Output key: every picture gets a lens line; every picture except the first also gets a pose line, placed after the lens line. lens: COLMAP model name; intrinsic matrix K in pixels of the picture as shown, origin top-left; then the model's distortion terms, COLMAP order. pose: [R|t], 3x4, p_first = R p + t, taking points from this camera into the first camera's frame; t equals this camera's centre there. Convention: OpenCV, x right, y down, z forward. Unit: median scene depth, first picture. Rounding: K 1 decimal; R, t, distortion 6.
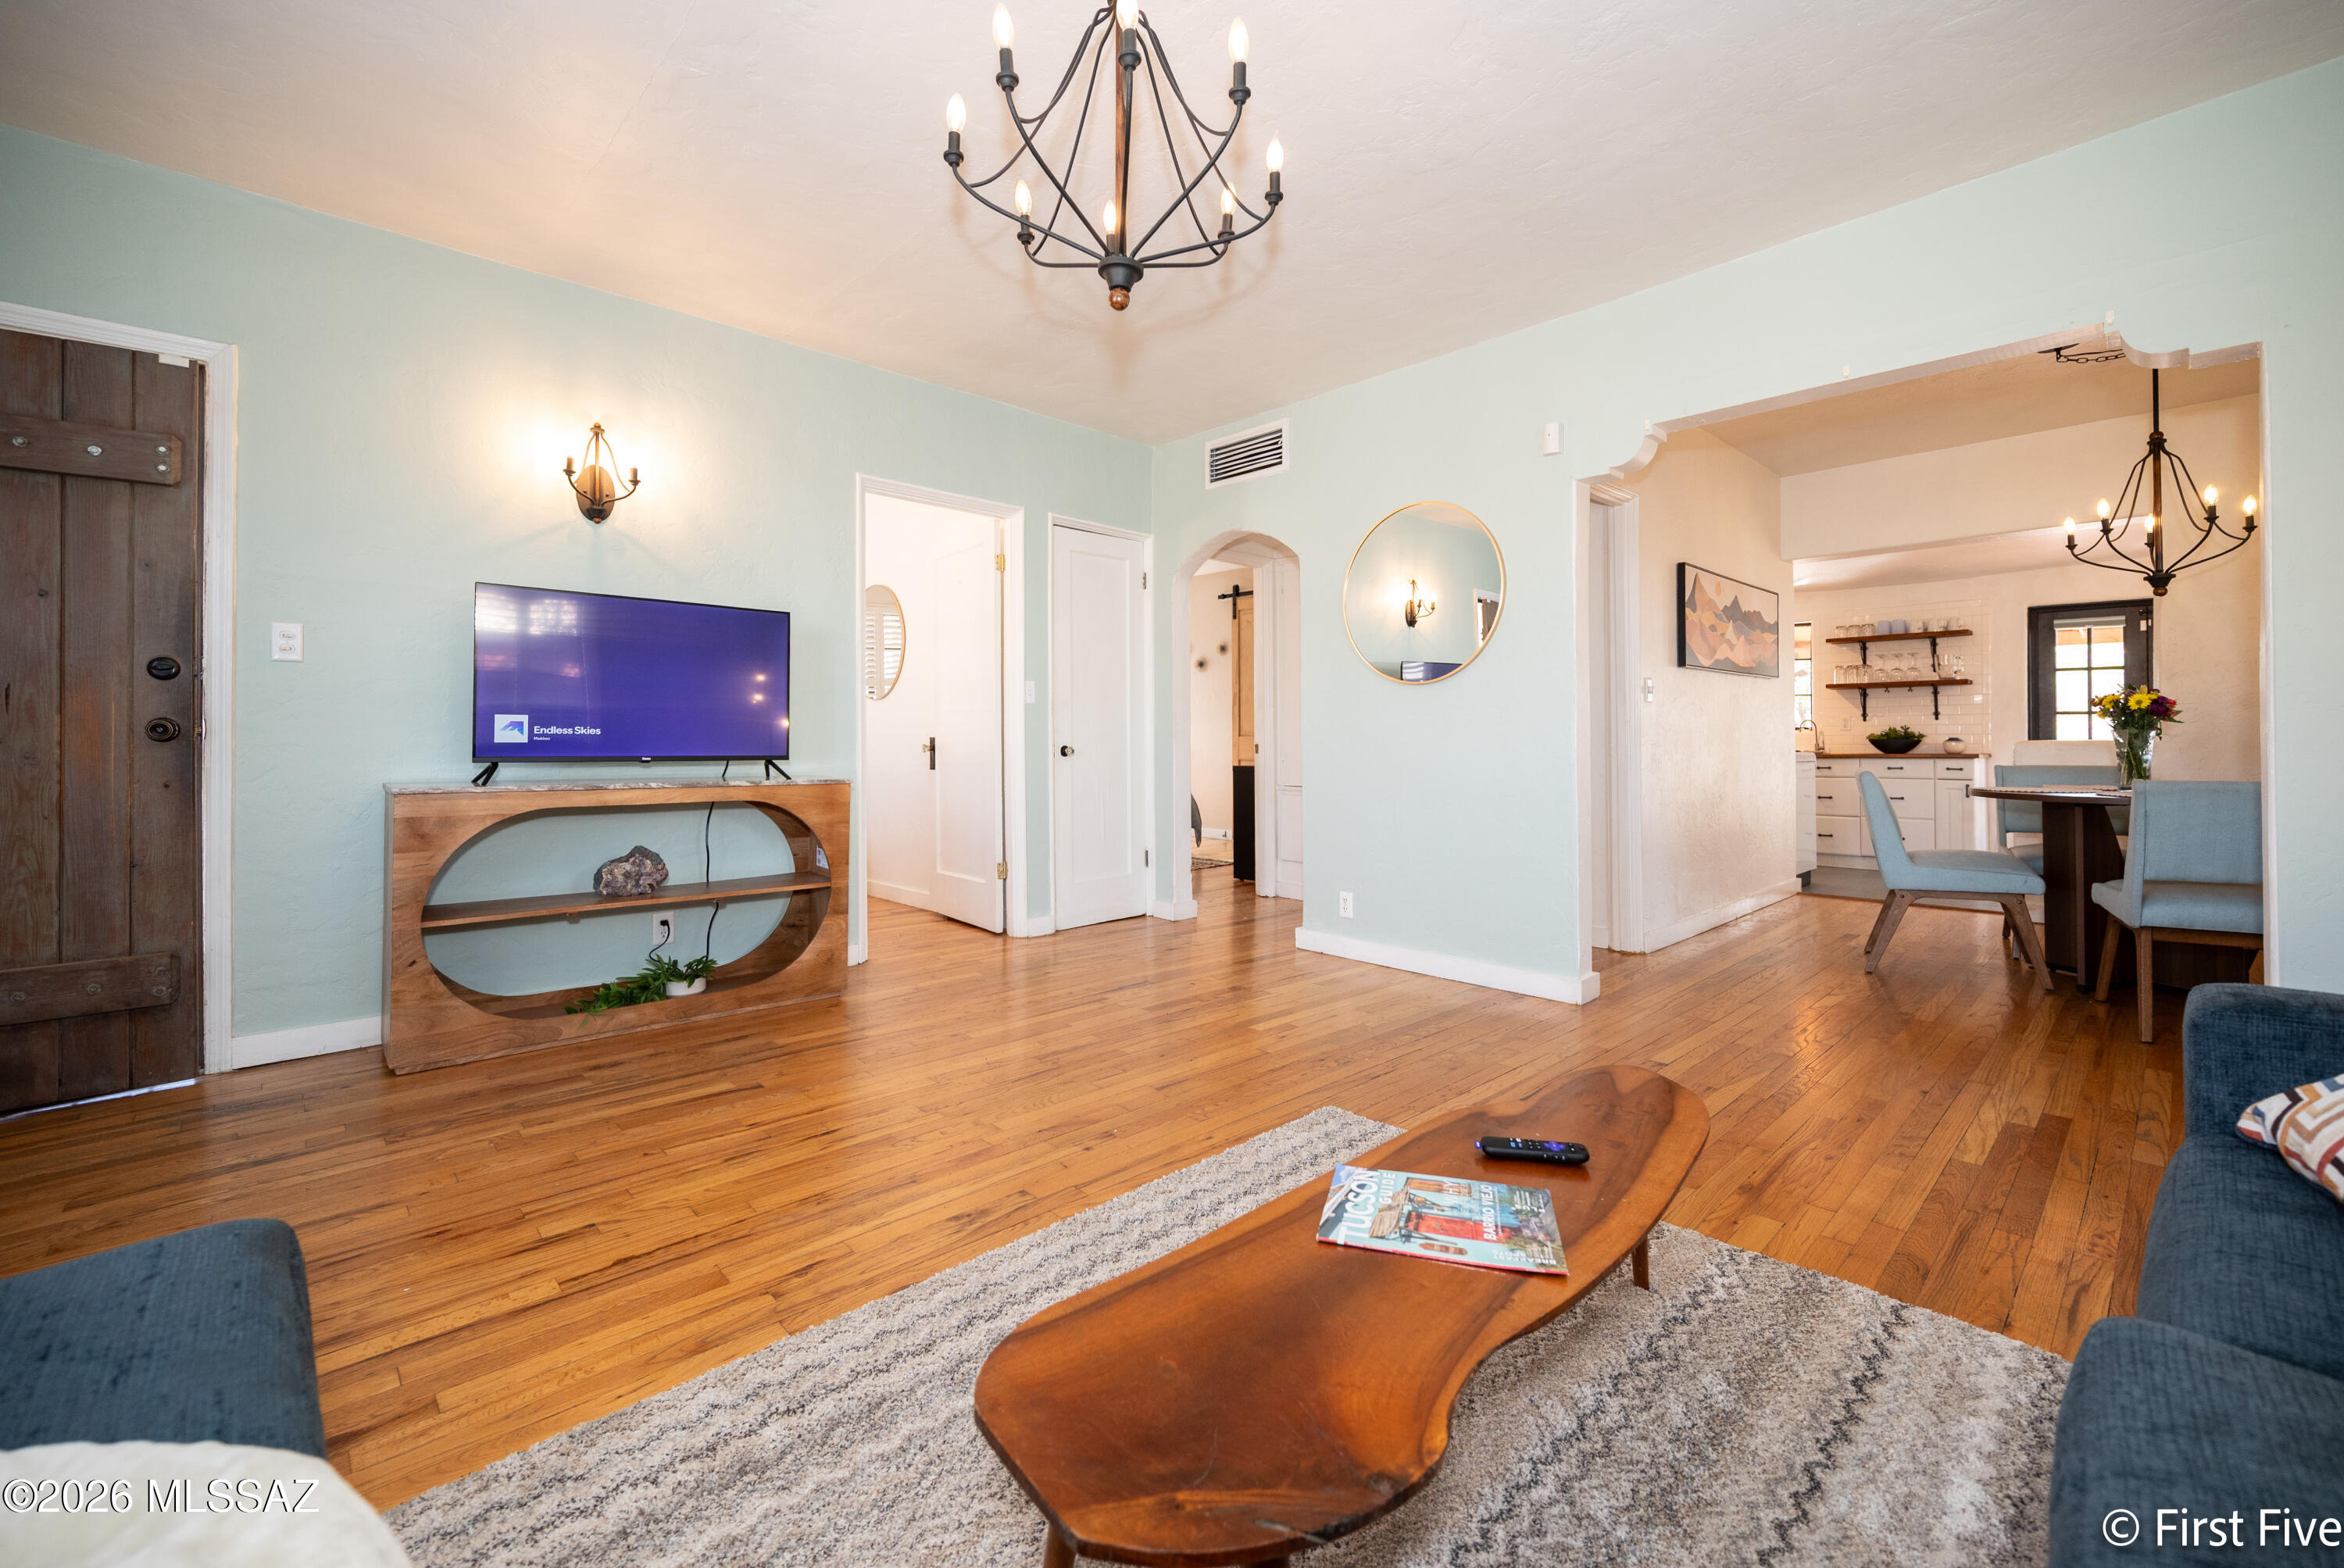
lens RADIAL K [[944.2, 0, 1172.0], [0, 944.2, 784.0], [0, 0, 1]] dist [0.000270, 0.000162]
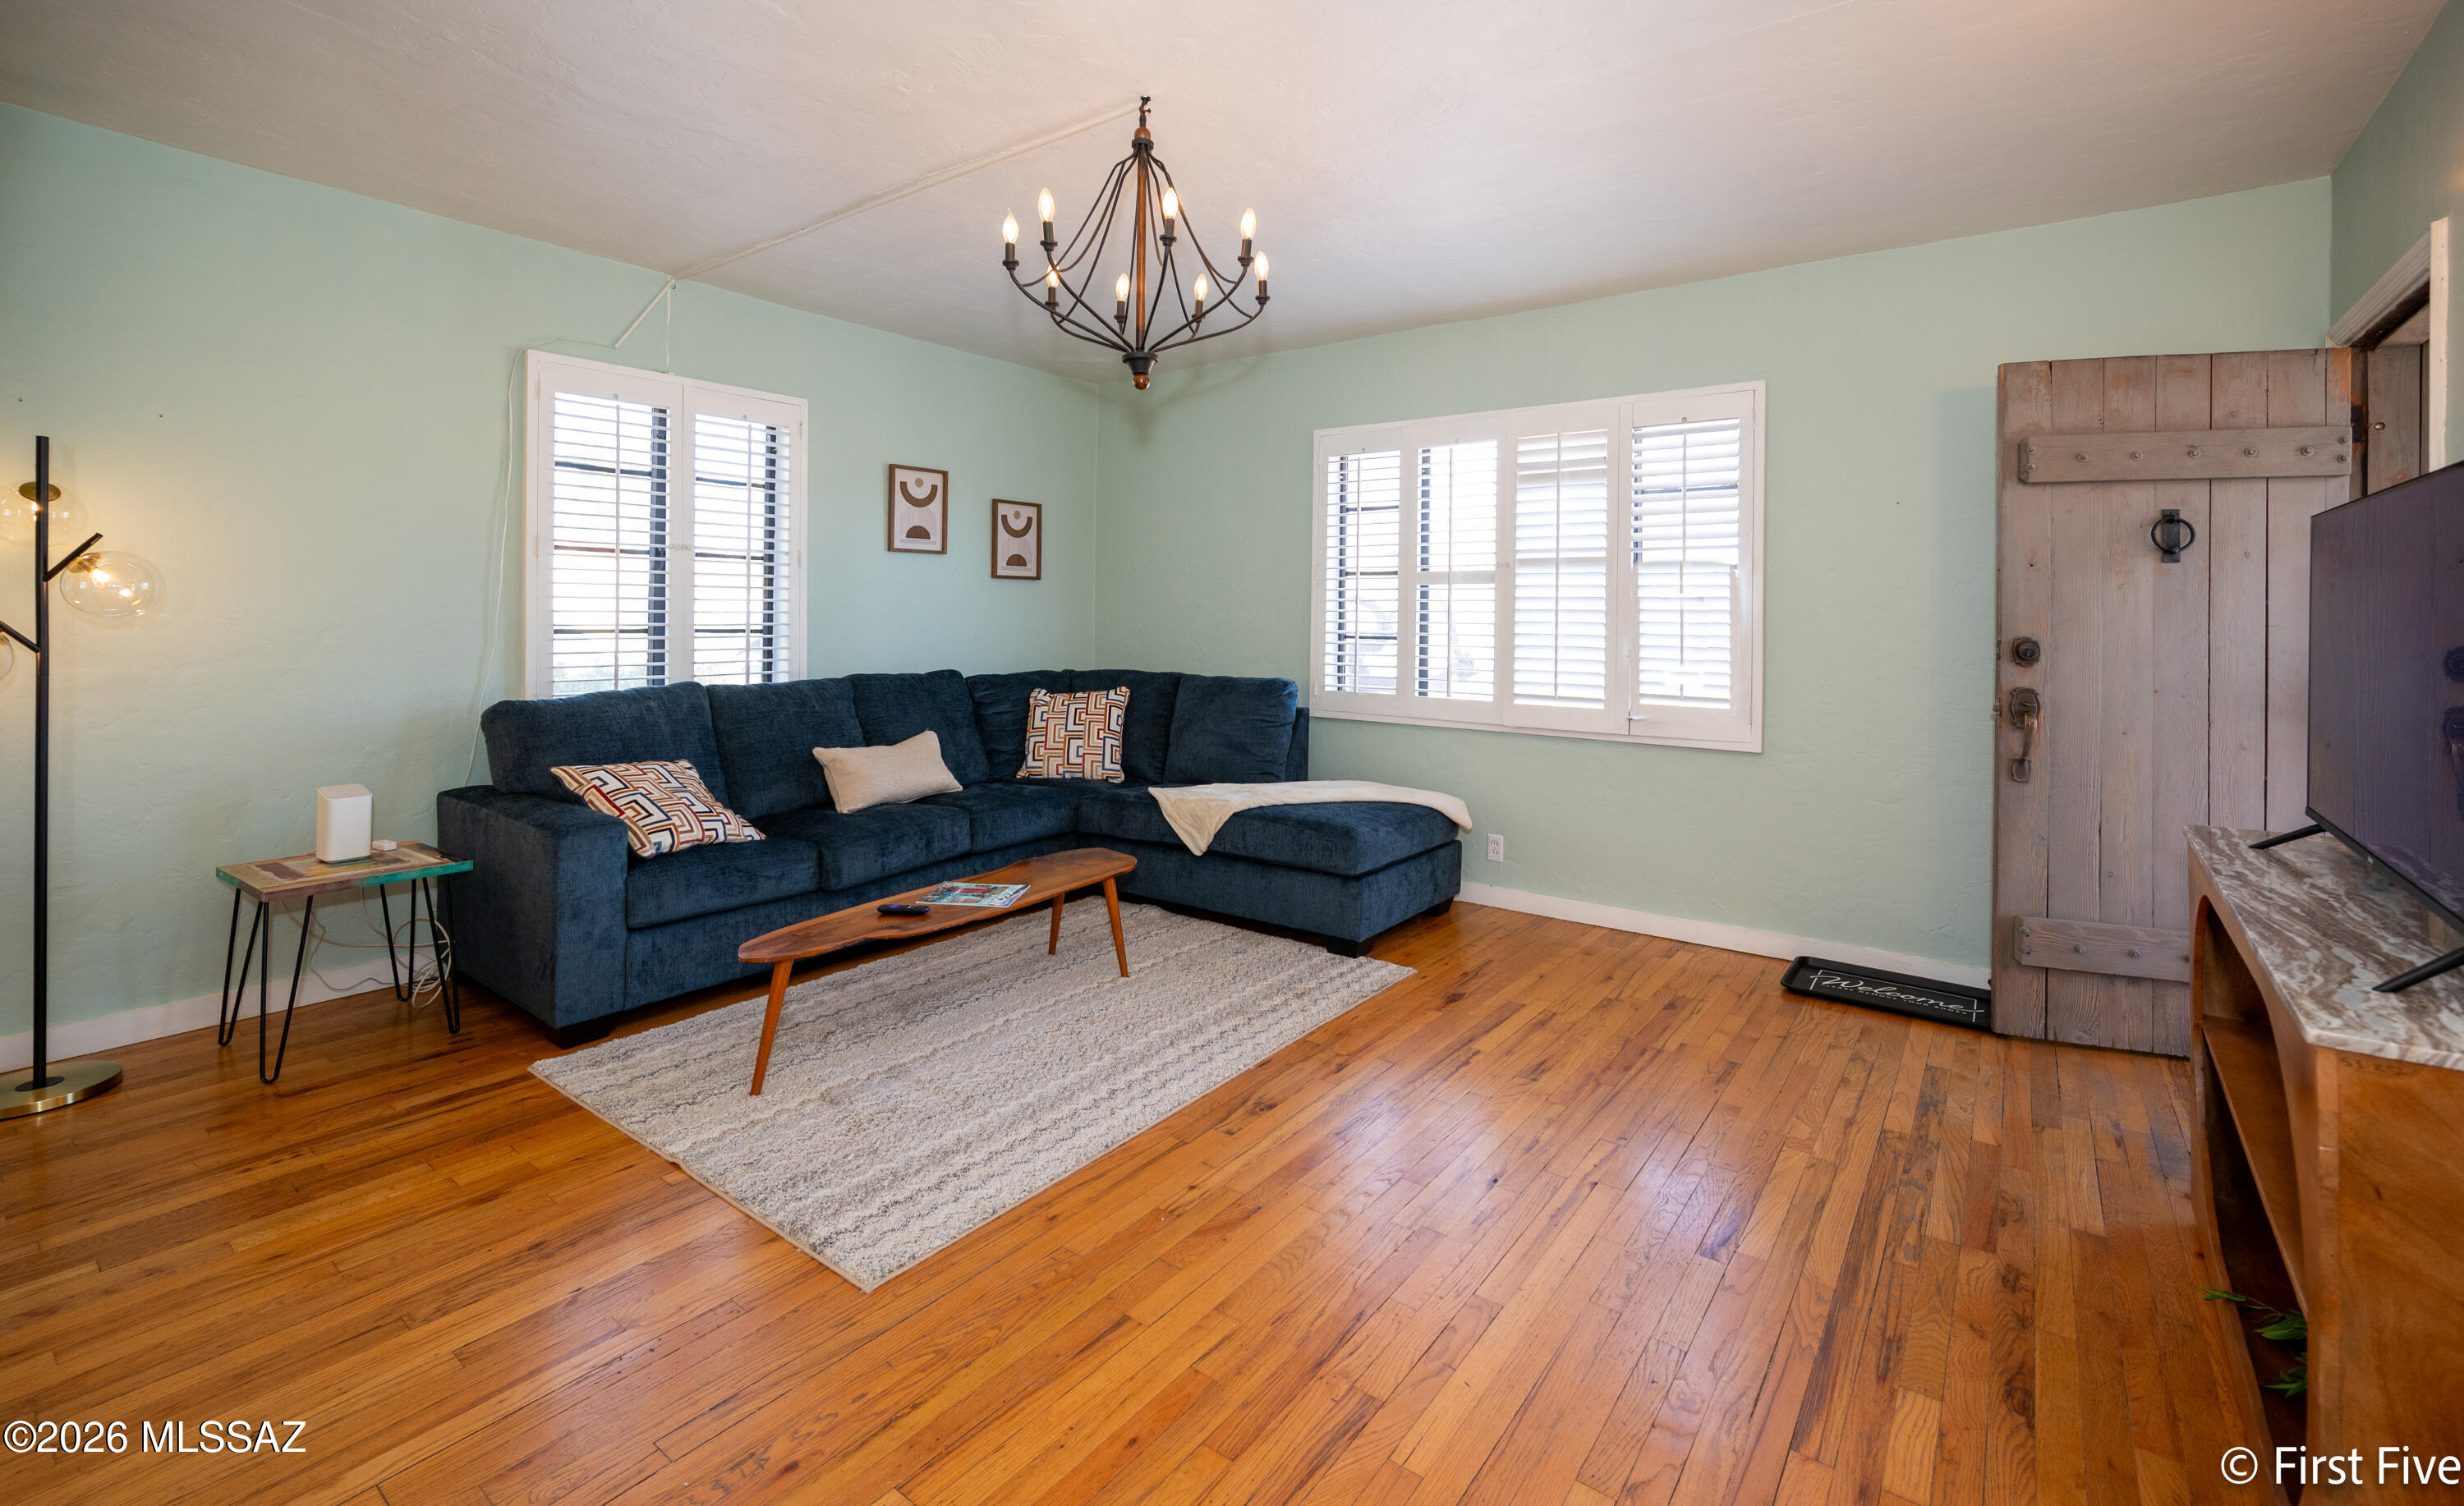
lens RADIAL K [[1037.2, 0, 1238.1], [0, 1037.2, 609.1], [0, 0, 1]] dist [0.001133, 0.000249]
pose [[-0.985530, -0.008174, -0.169305, 0.036406], [-0.016861, 0.998610, 0.049932, -0.208947], [0.168662, 0.052064, -0.984298, 1.892598]]
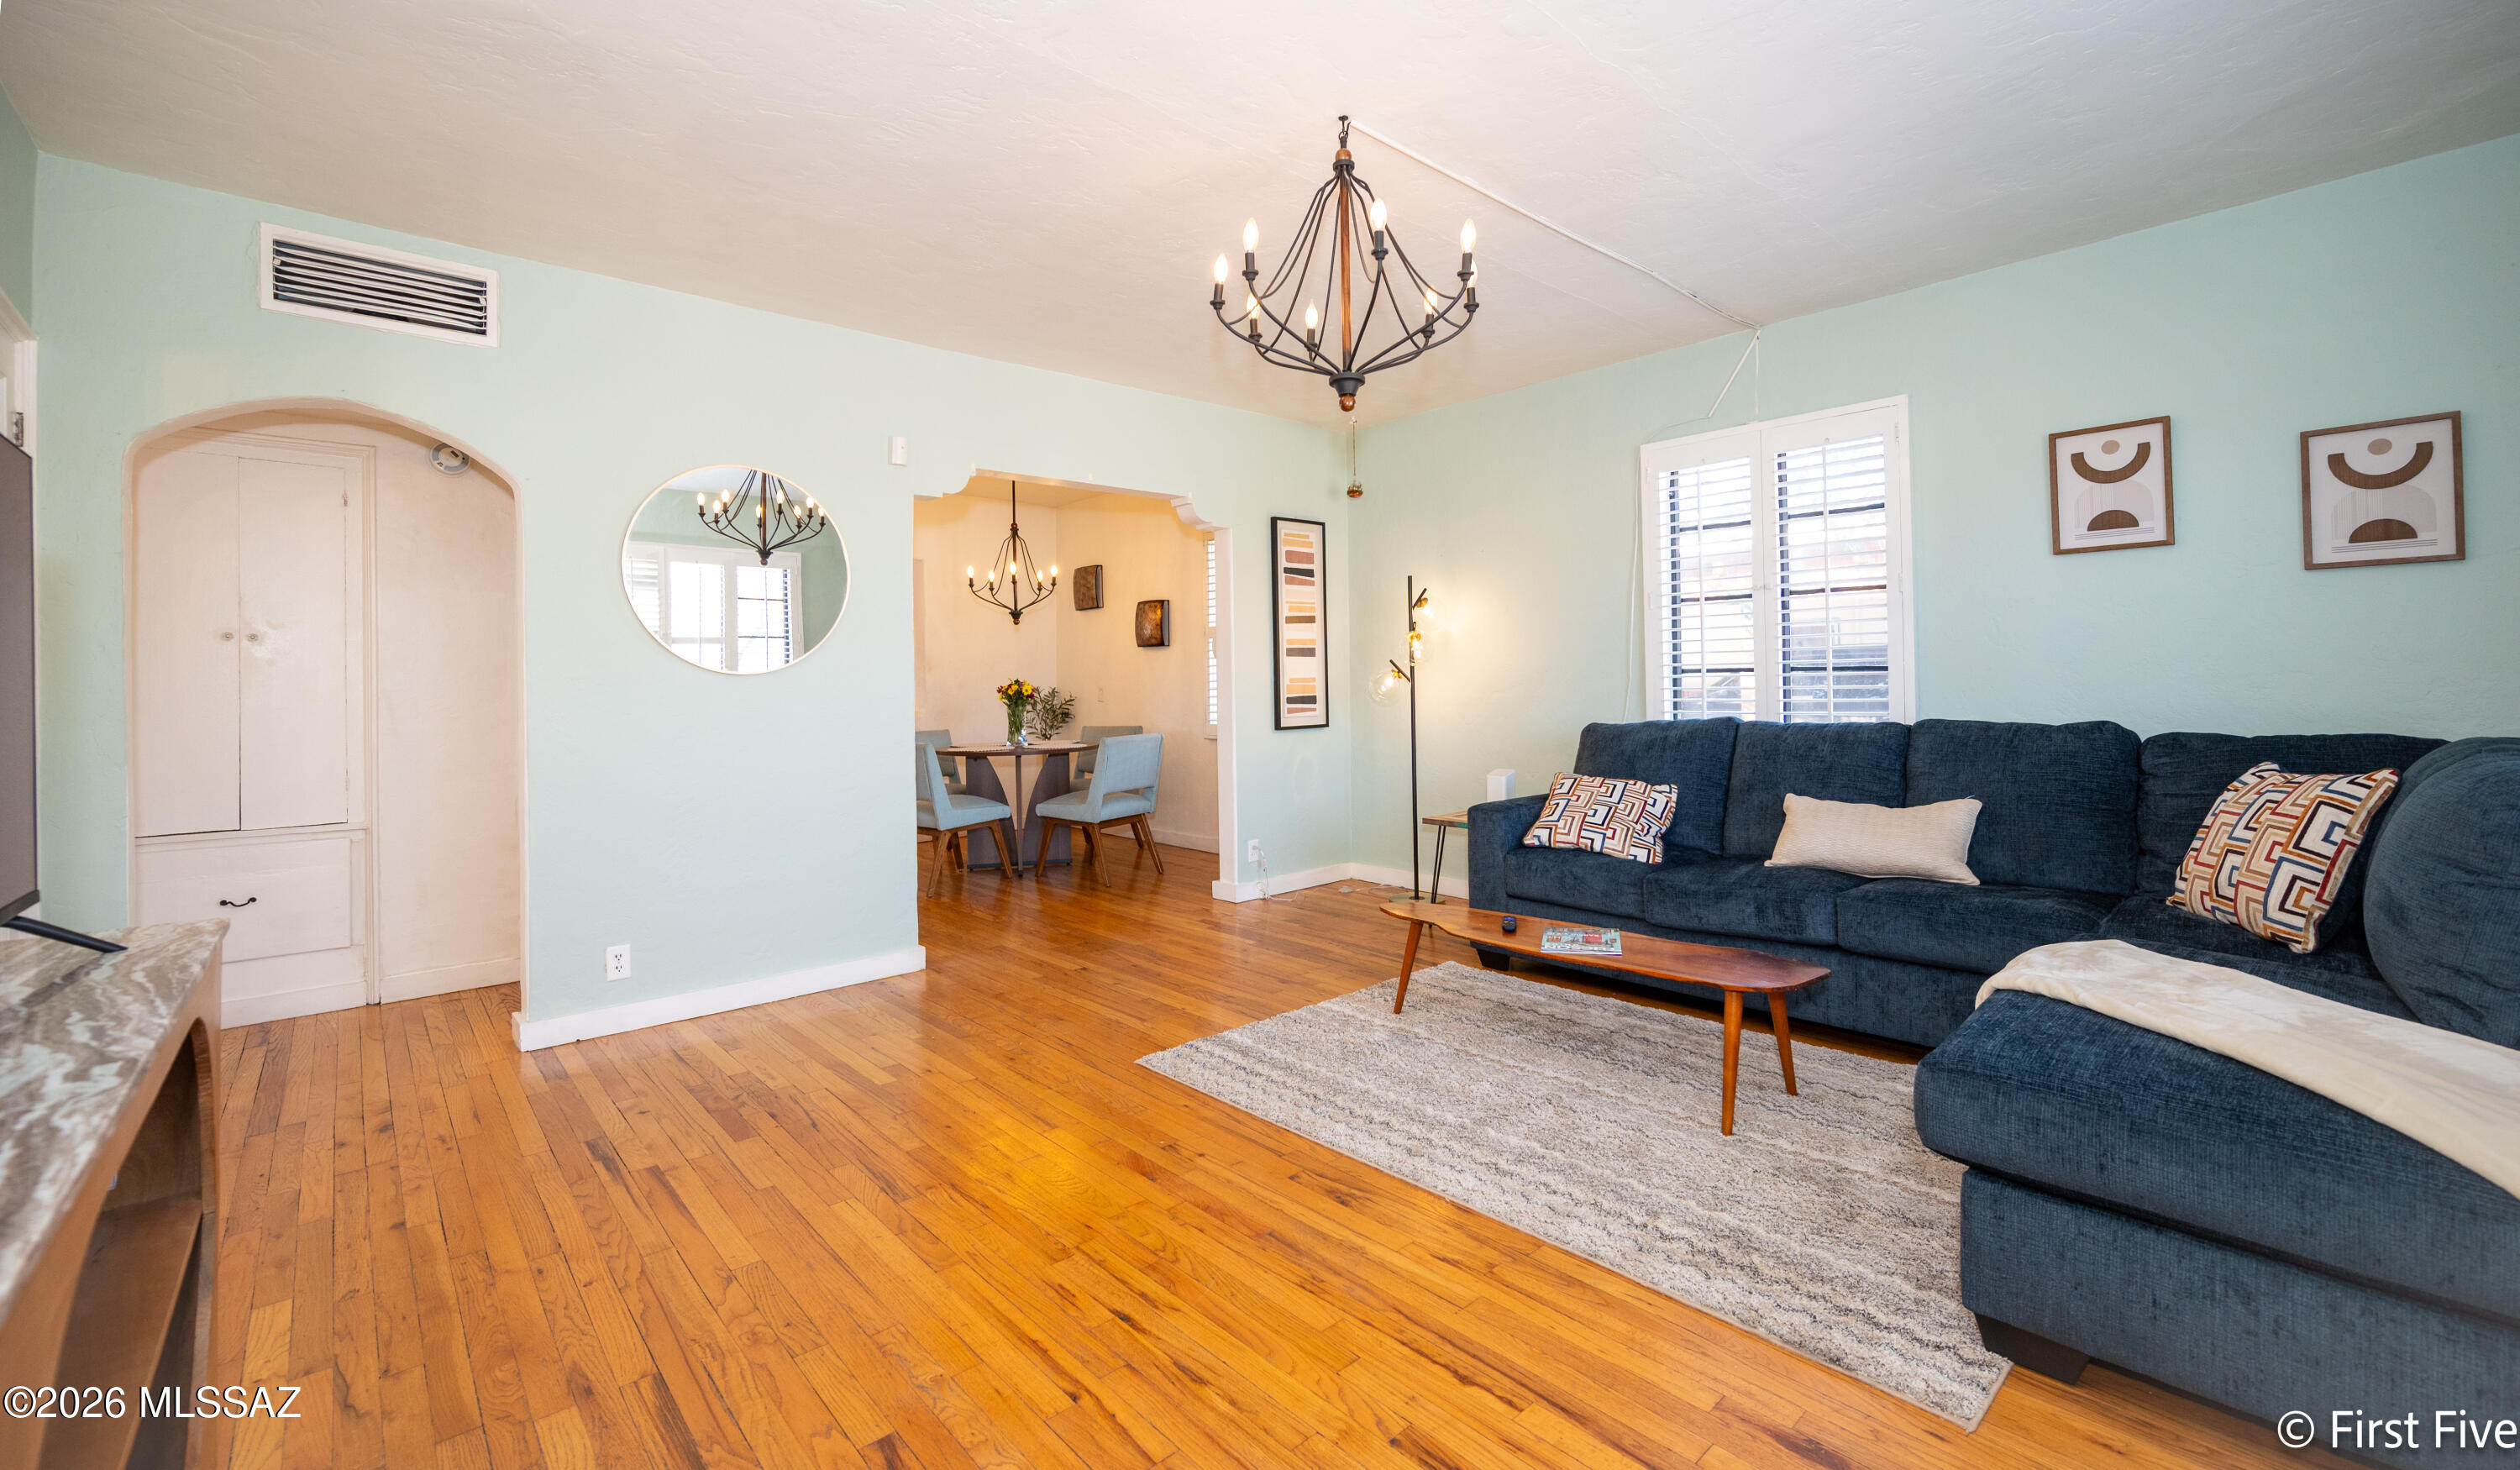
lens RADIAL K [[1056.0, 0, 1265.4], [0, 1056.0, 681.2], [0, 0, 1]] dist [-0.010102, 0.000009]
pose [[0.021478, 0.002465, 0.999766, -1.163293], [0.068314, 0.997656, -0.003927, -0.099420], [-0.997433, 0.068382, 0.021259, 0.847347]]
